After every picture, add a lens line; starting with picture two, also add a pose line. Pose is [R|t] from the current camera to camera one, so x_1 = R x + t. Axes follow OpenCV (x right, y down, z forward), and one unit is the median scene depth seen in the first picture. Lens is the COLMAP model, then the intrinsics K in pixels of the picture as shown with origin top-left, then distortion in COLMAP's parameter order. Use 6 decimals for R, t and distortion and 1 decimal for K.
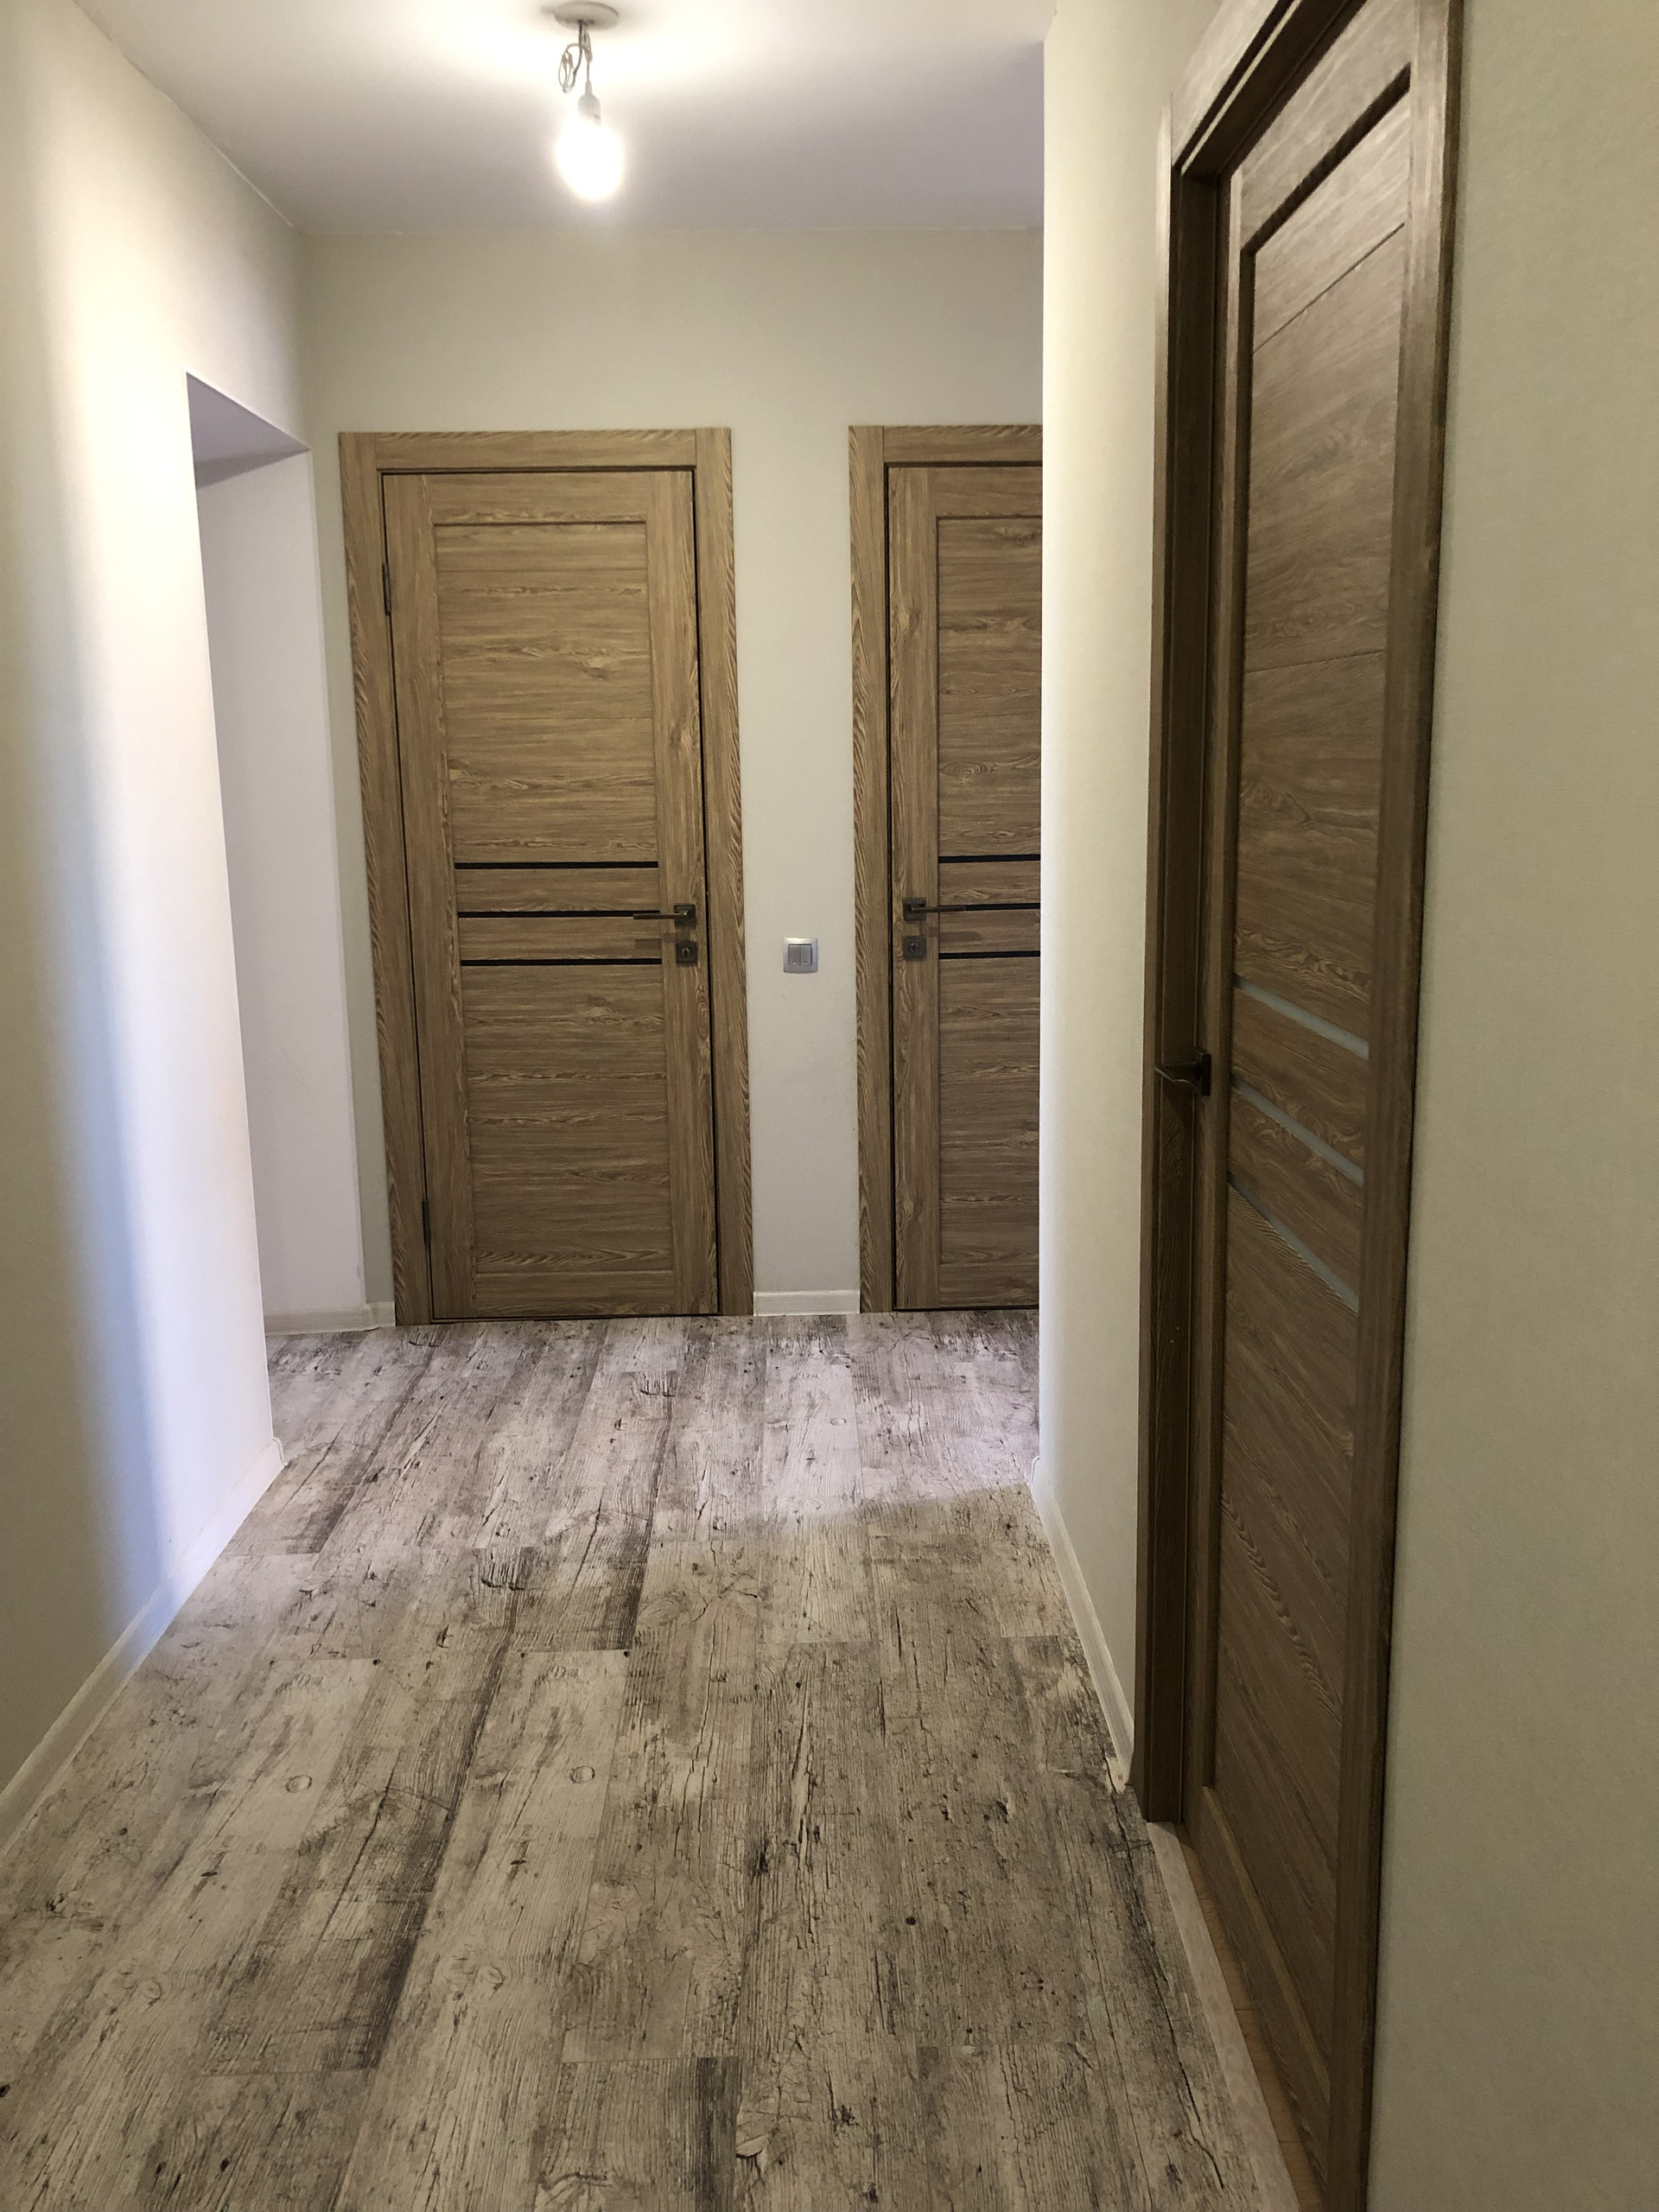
lens RADIAL K [[1791.4, 0, 834.7], [0, 1791.4, 1079.1], [0, 0, 1]] dist [0.082044, -0.108820]
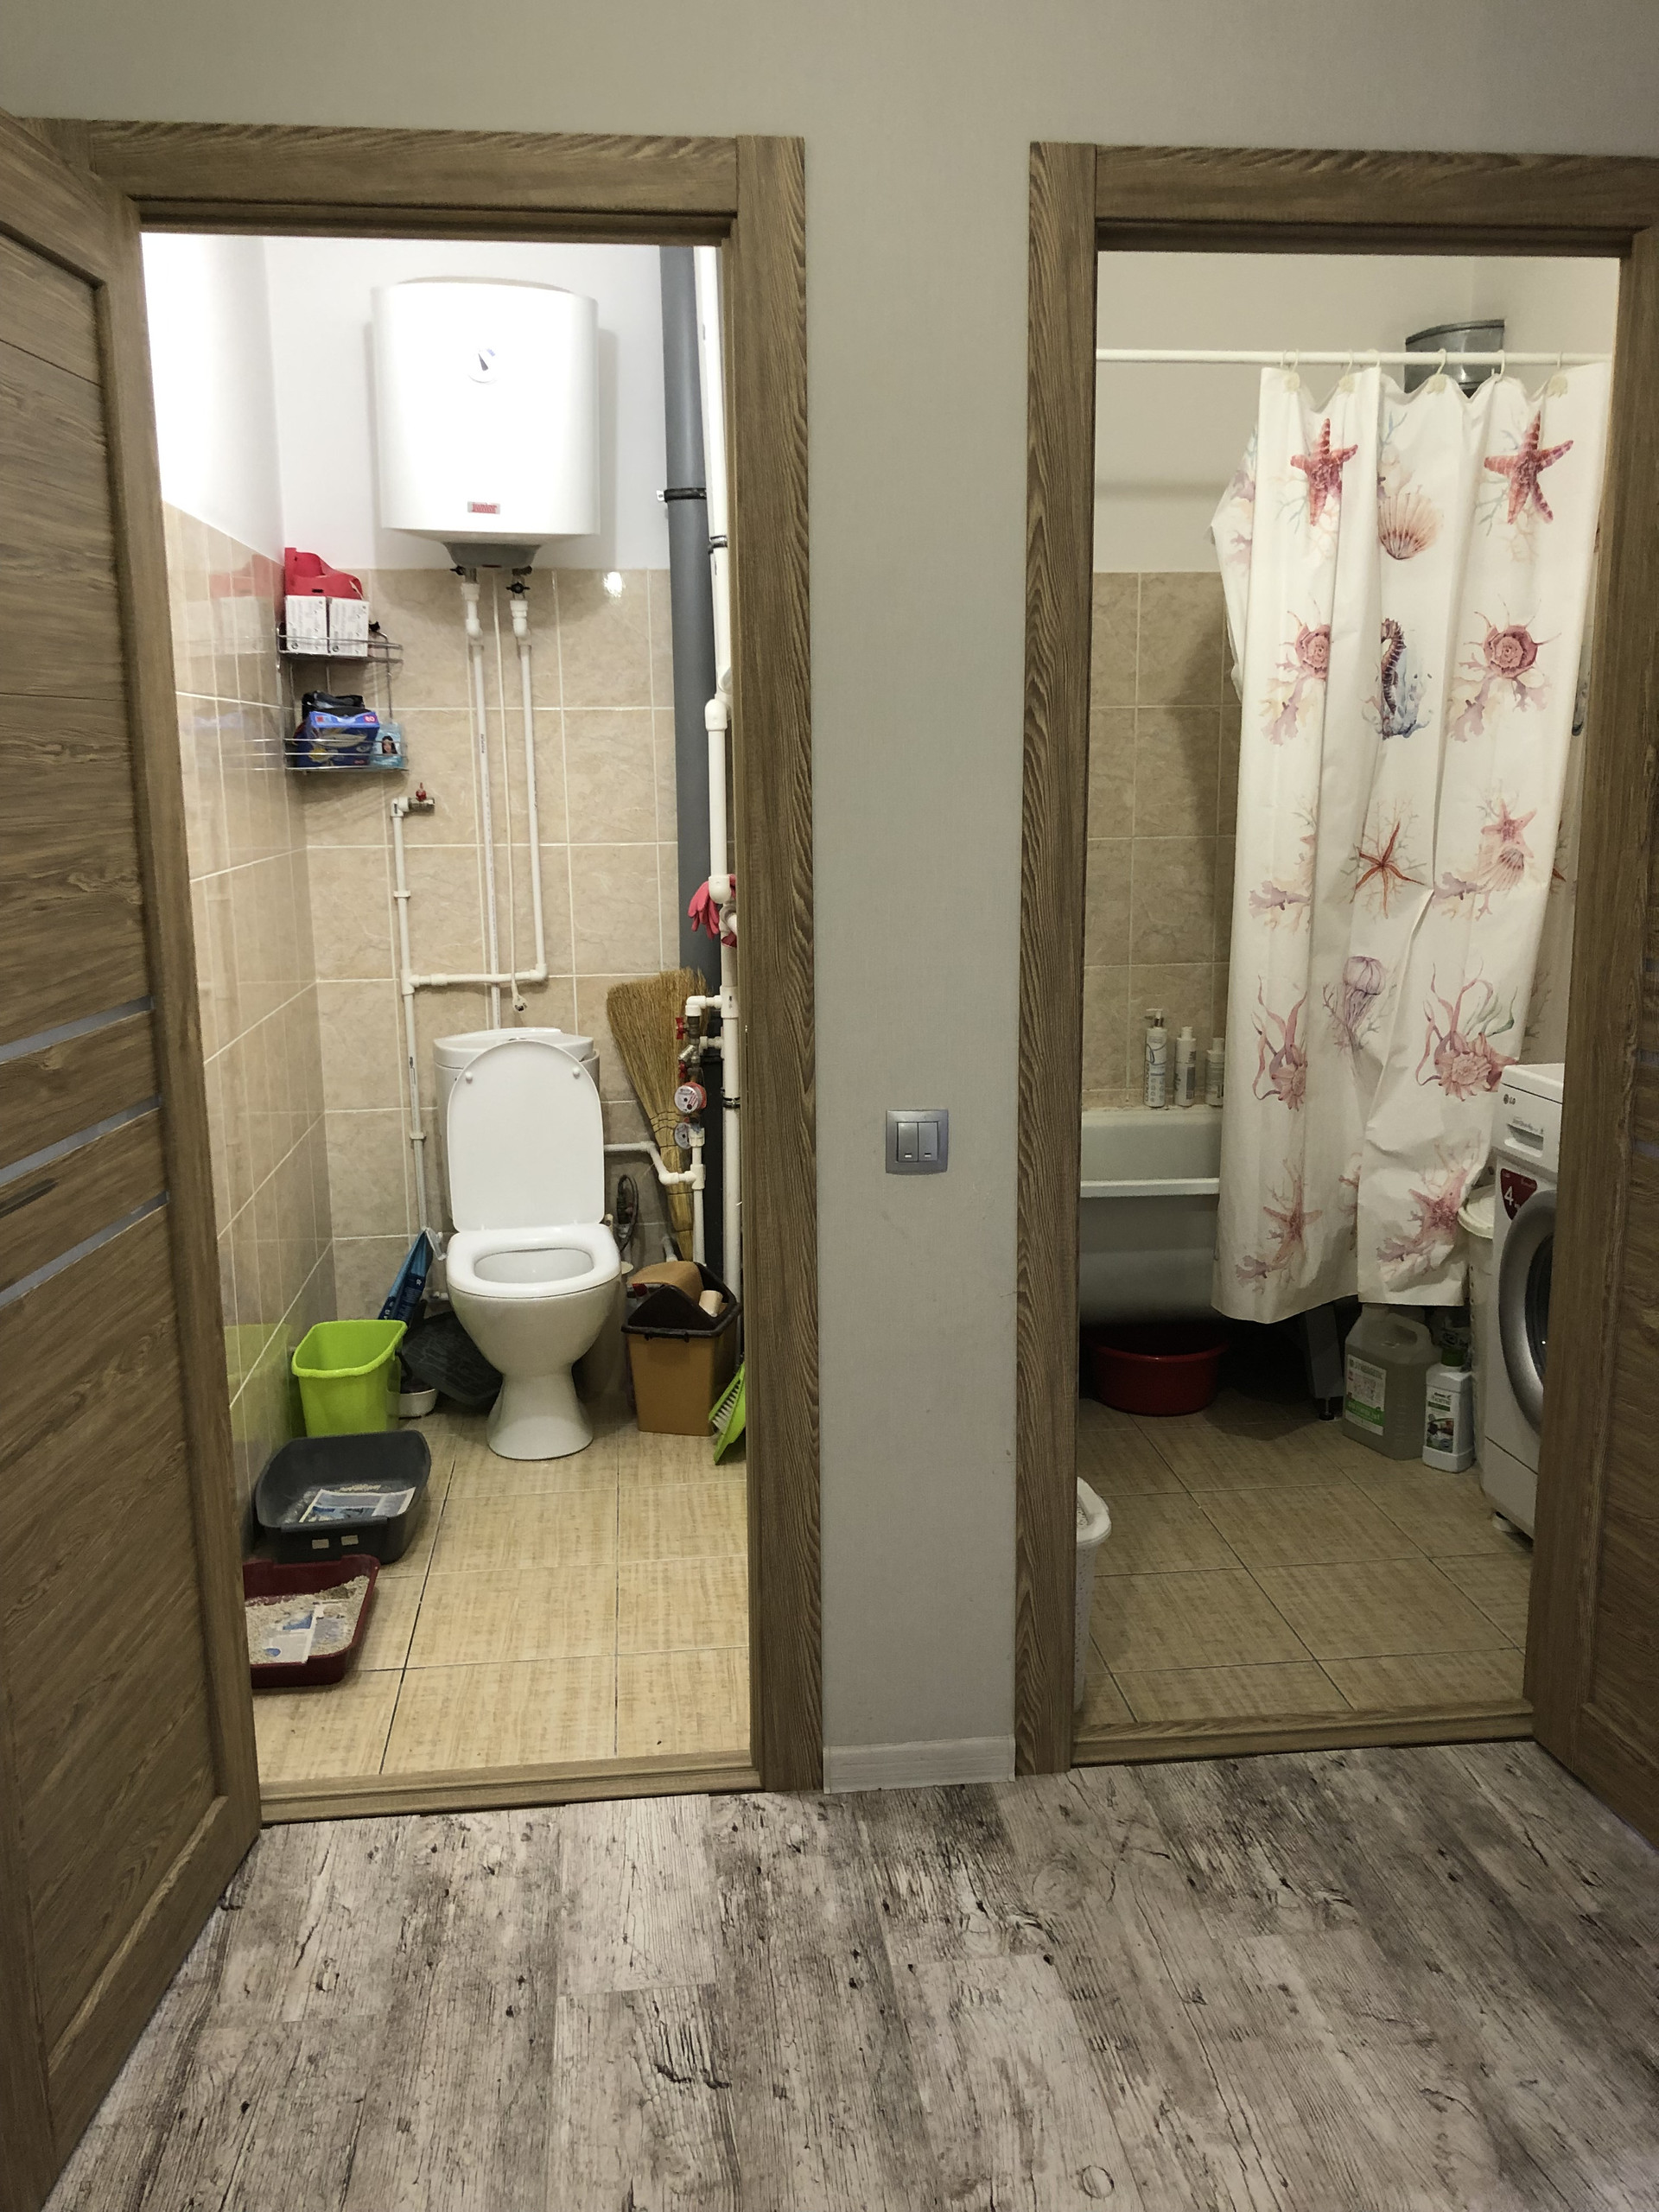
lens RADIAL K [[1855.8, 0, 822.8], [0, 1855.8, 1091.5], [0, 0, 1]] dist [0.017868, 0.008396]
pose [[0.996569, -0.010635, 0.082085, -0.098471], [0.010631, 0.999943, 0.000488, -0.090010], [-0.082086, 0.000386, 0.996625, 0.471150]]
